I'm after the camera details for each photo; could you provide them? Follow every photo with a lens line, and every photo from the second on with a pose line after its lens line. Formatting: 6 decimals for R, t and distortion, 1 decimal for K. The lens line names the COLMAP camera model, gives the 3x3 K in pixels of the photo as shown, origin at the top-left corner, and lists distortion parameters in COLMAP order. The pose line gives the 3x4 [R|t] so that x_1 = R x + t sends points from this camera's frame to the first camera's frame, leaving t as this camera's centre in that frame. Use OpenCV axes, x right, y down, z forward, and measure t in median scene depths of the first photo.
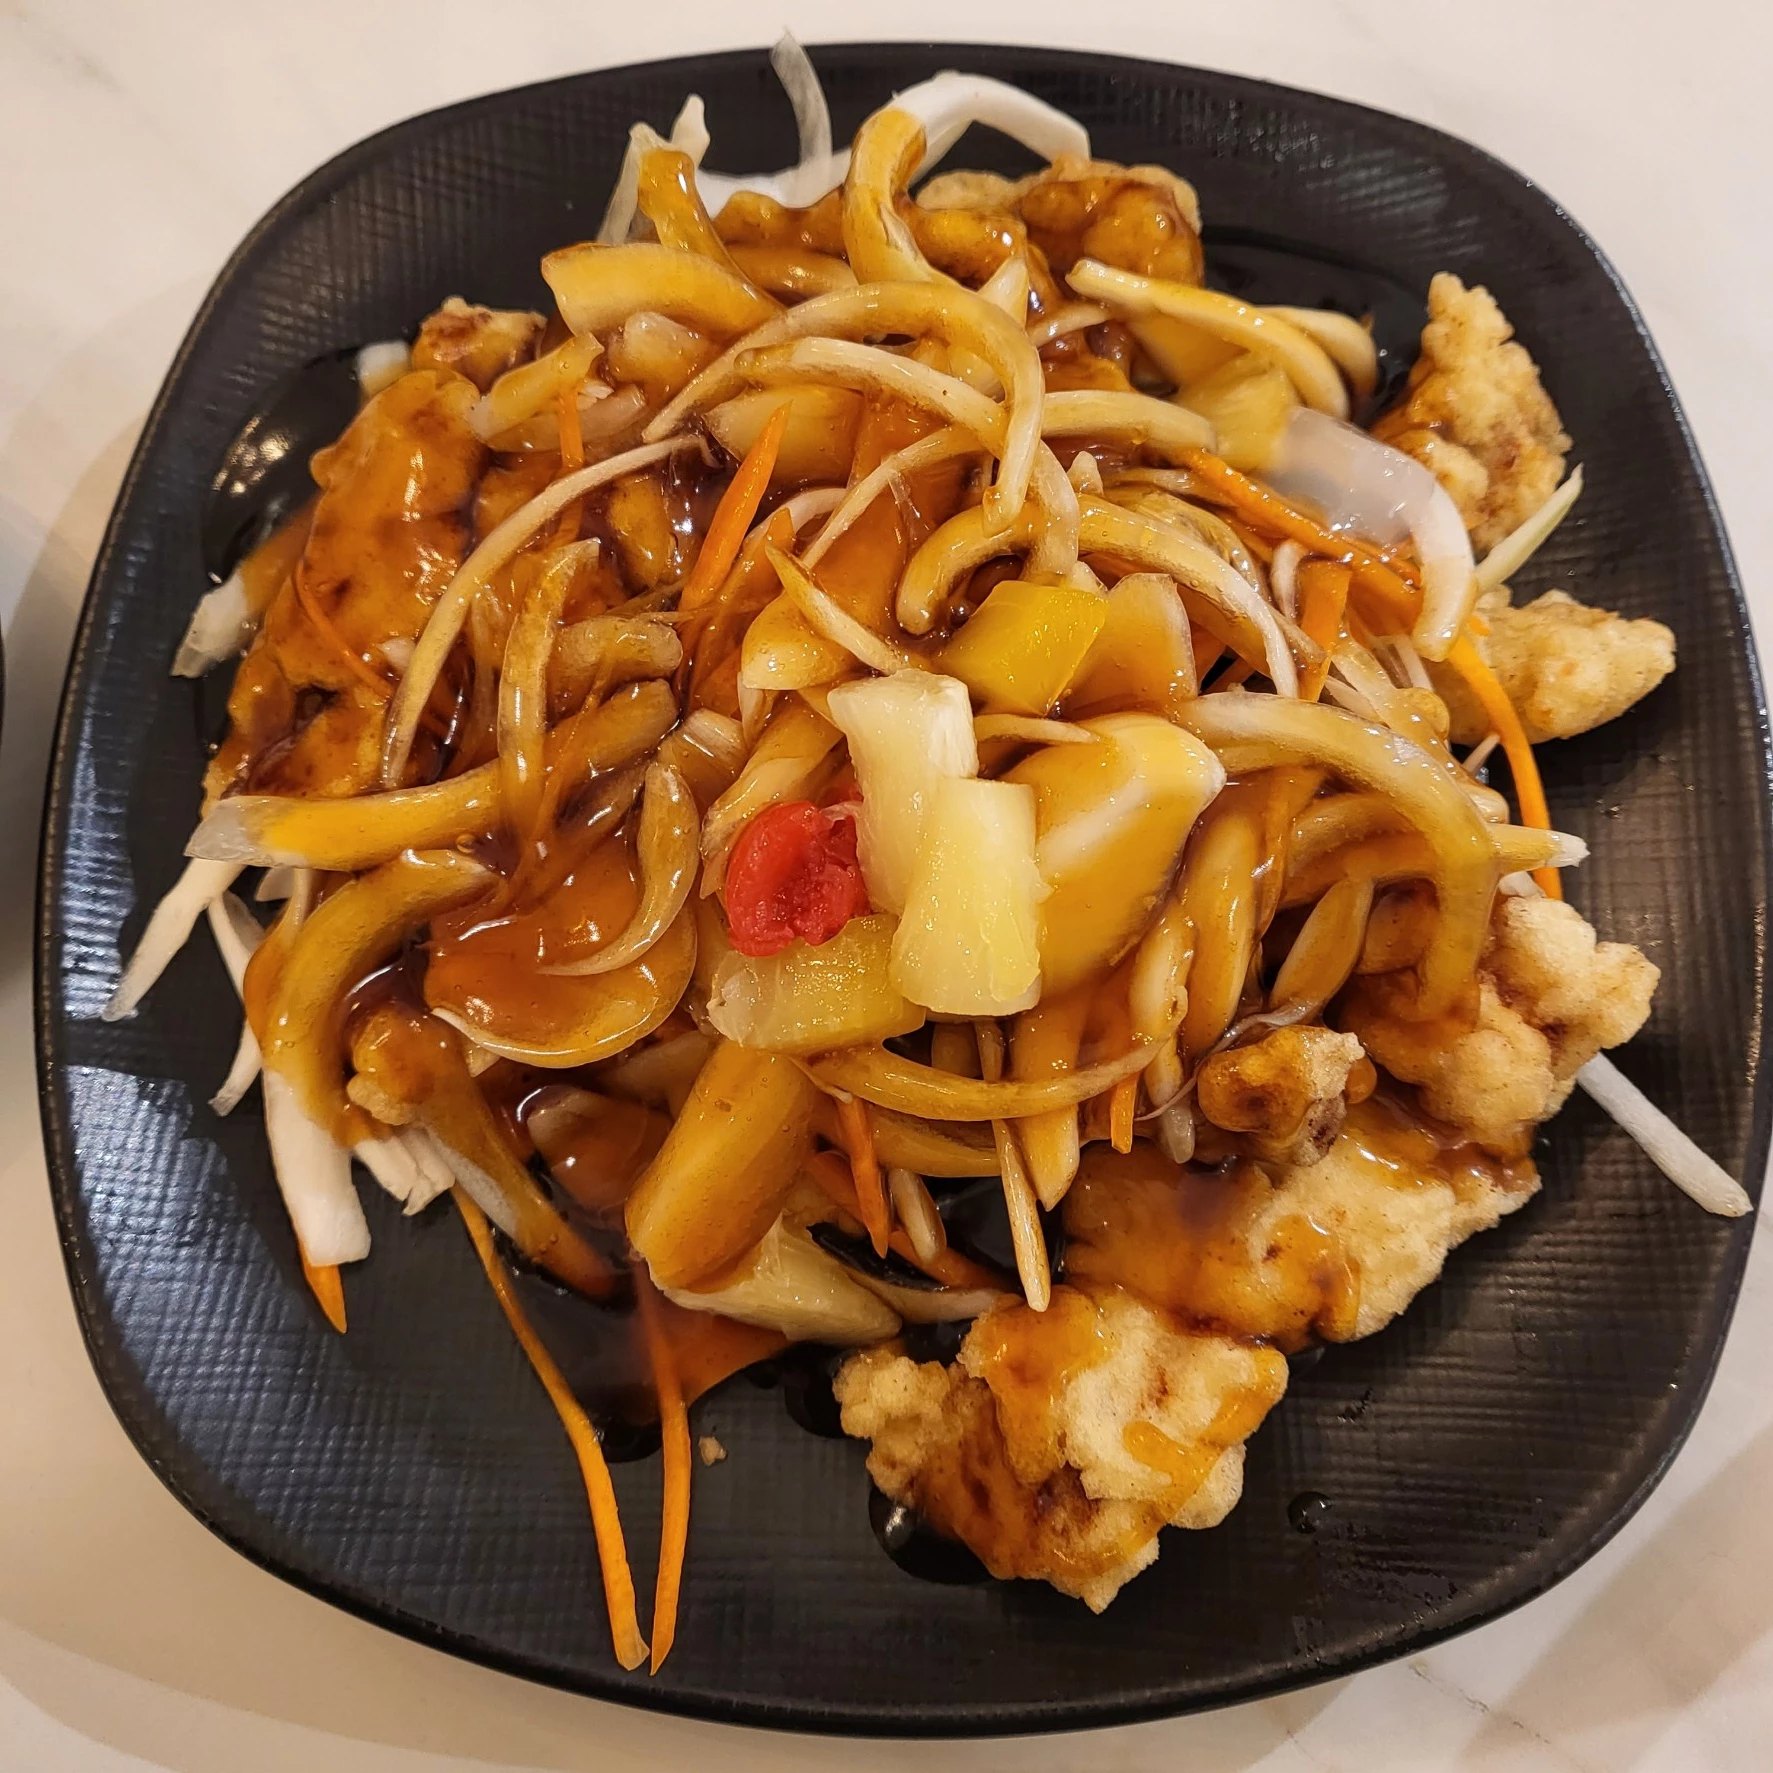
lens RADIAL K [[1840.2, 0, 870.5], [0, 1840.2, 820.1], [0, 0, 1]] dist [-0.009494, 0.000000]
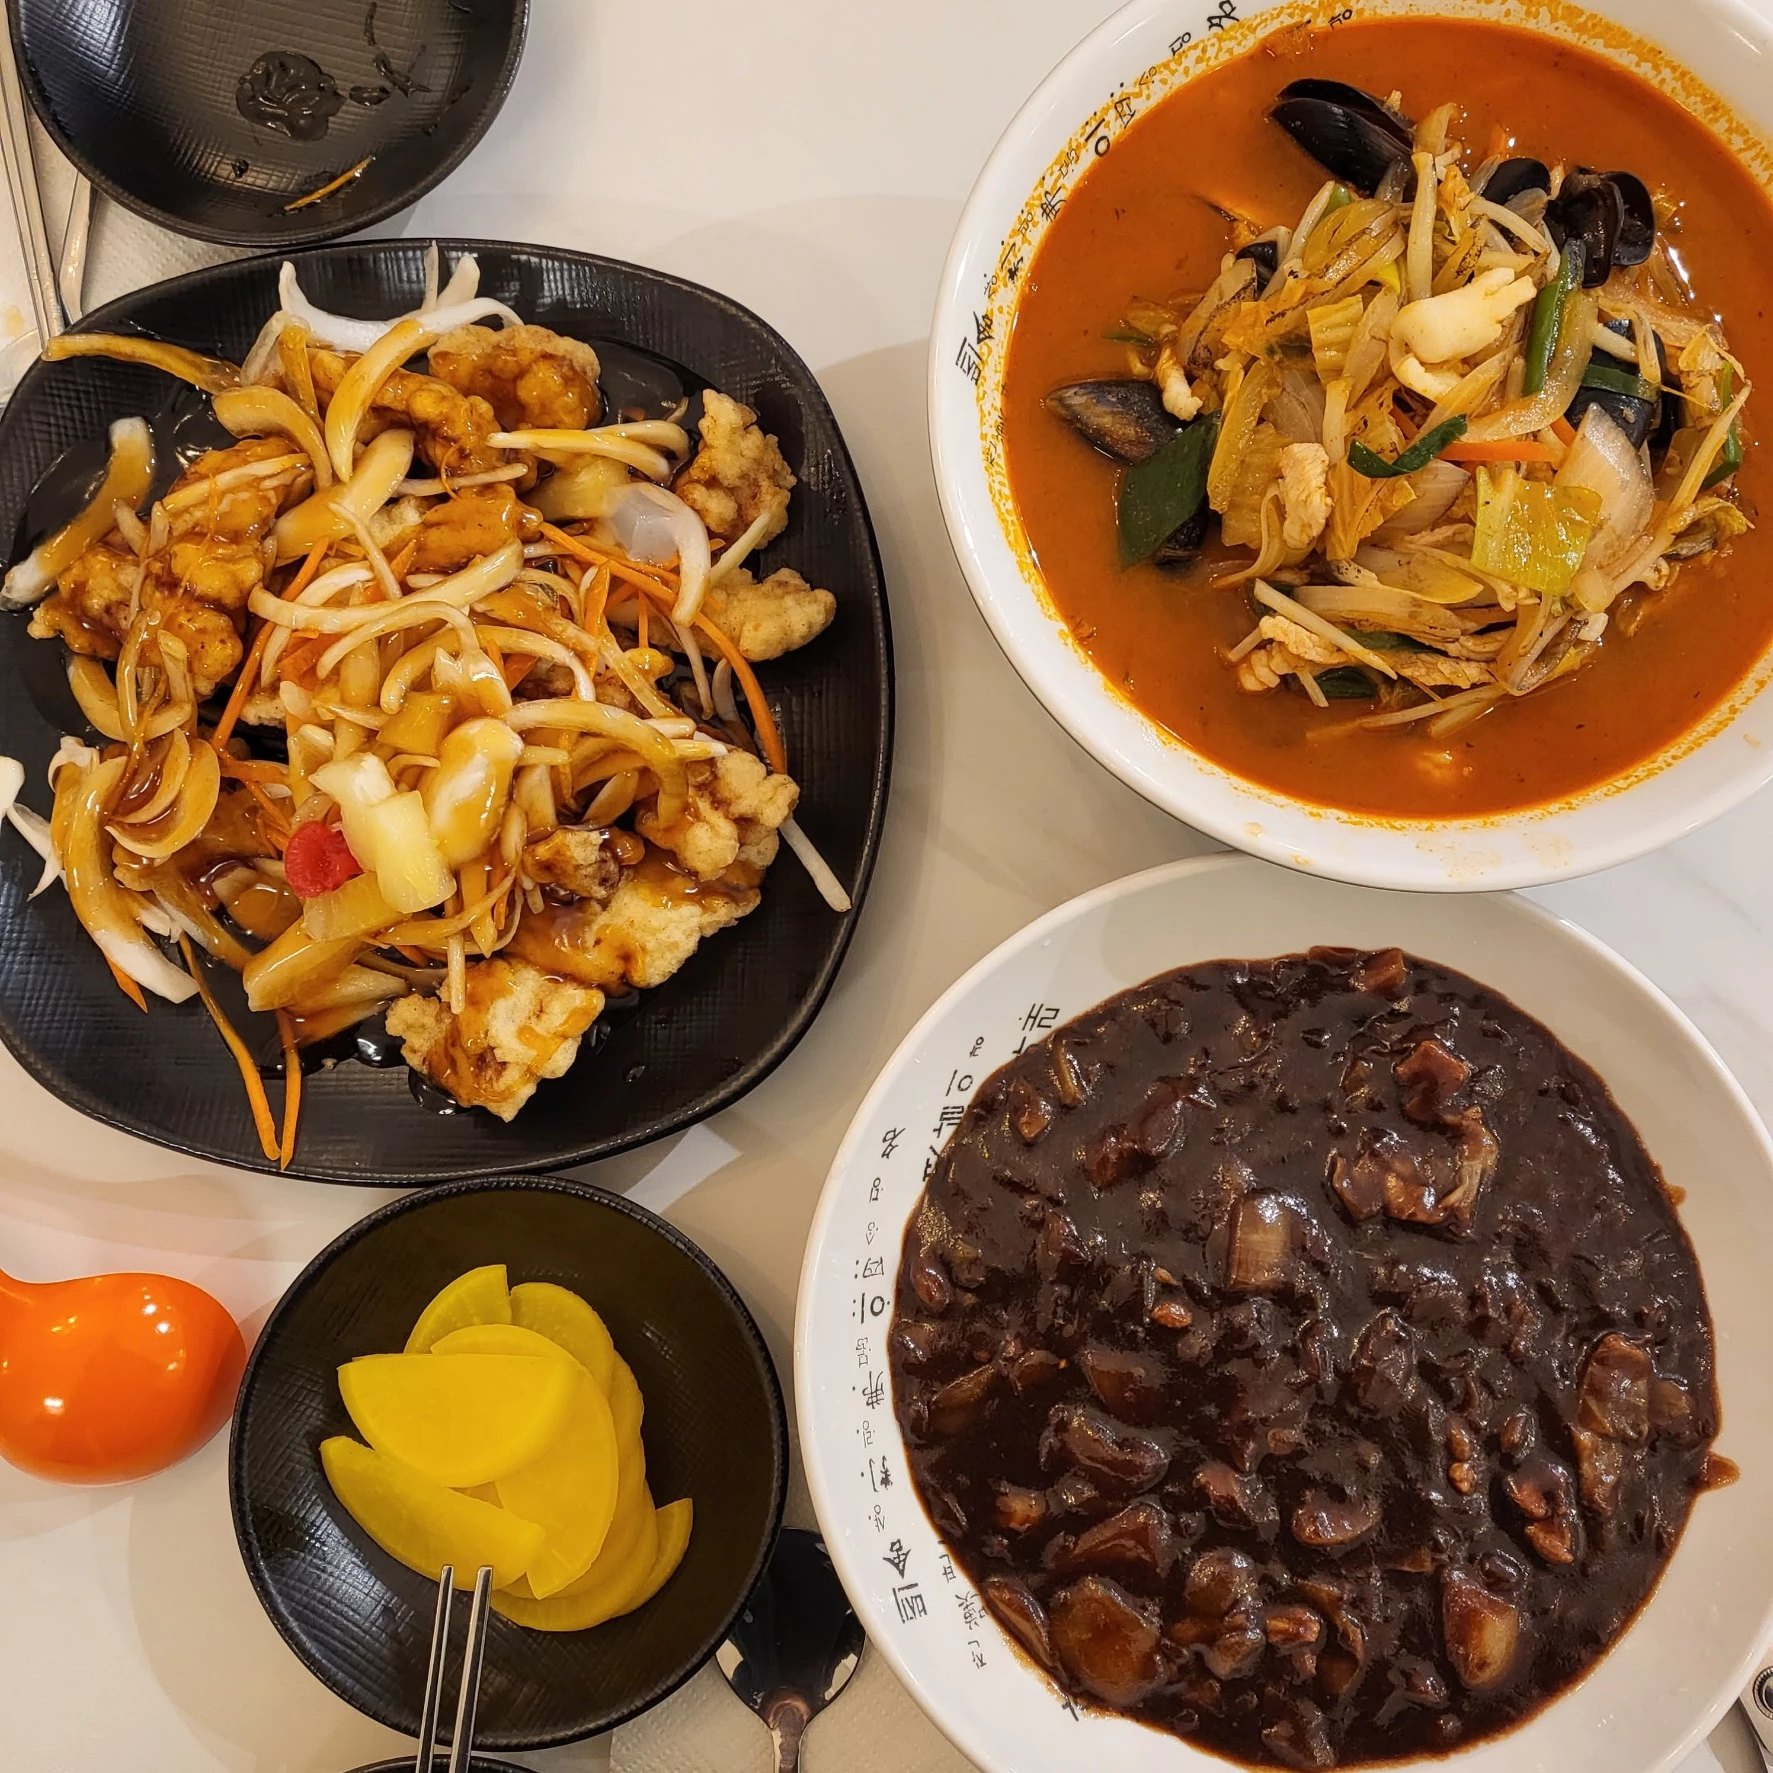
lens RADIAL K [[1840.2, 0, 888.4], [0, 1840.2, 875.3], [0, 0, 1]] dist [-0.009494, 0.000000]
pose [[0.999578, -0.028238, 0.006820, 0.505318], [0.026832, 0.987427, 0.155784, -0.120840], [-0.011134, -0.155535, 0.987768, -0.876179]]
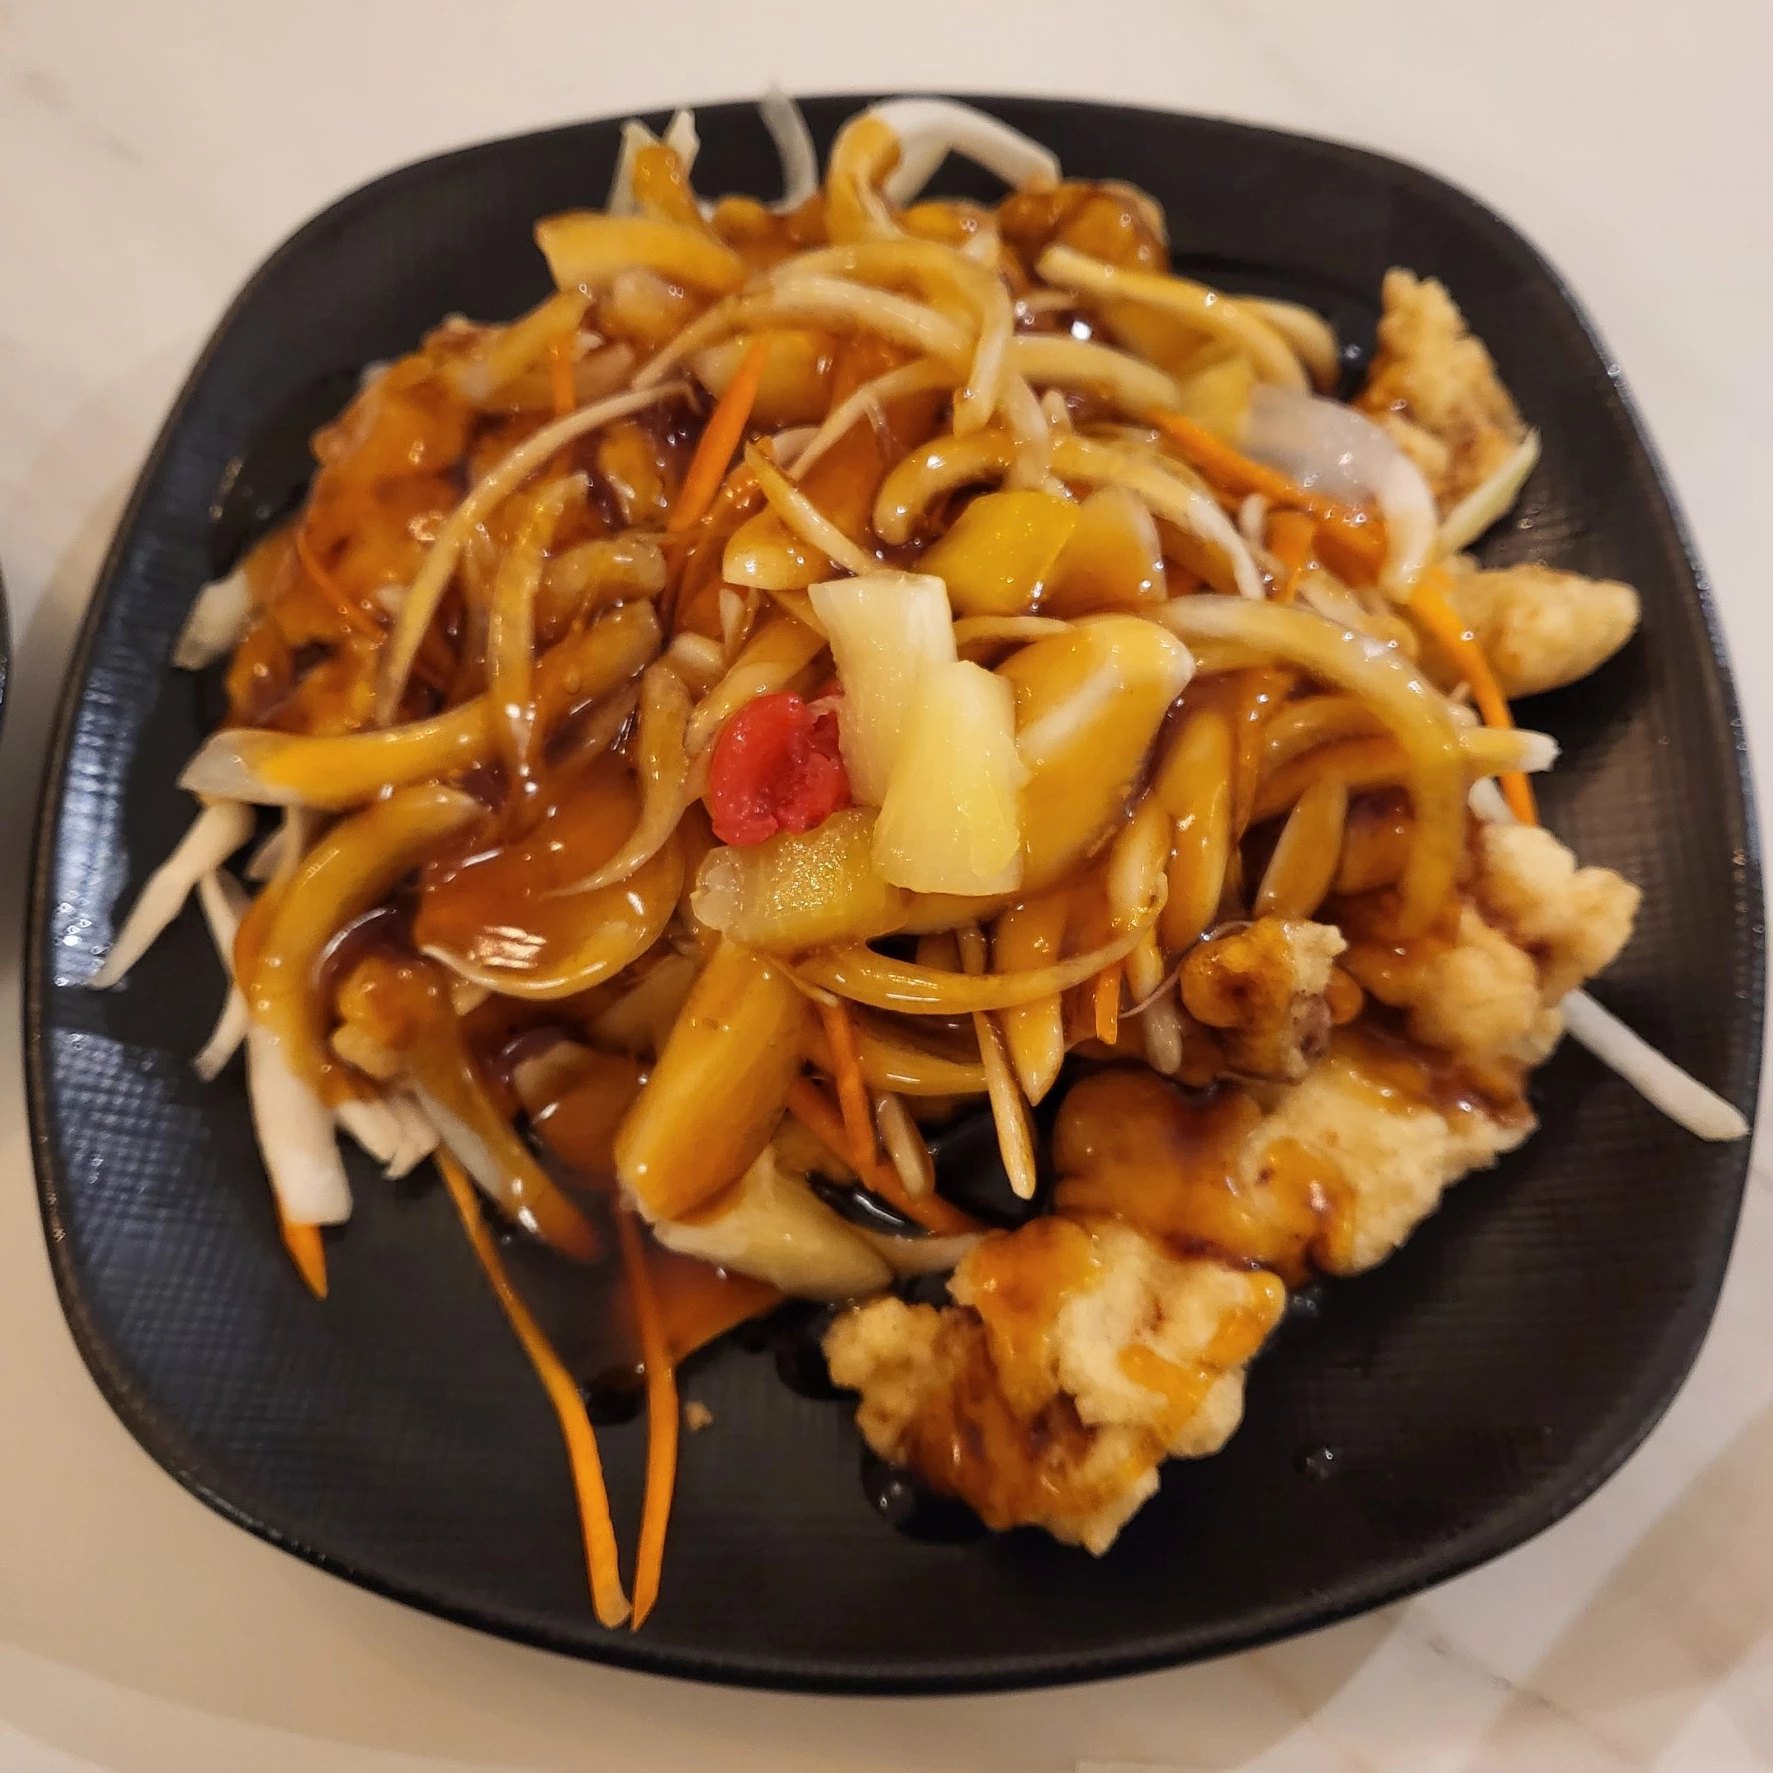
lens RADIAL K [[1840.2, 0, 890.5], [0, 1840.2, 881.1], [0, 0, 1]] dist [-0.009494, 0.000000]
pose [[0.999925, -0.011727, 0.003541, 0.015531], [0.012081, 0.991891, -0.126515, 0.197401], [-0.002028, 0.126549, 0.991958, 0.000361]]
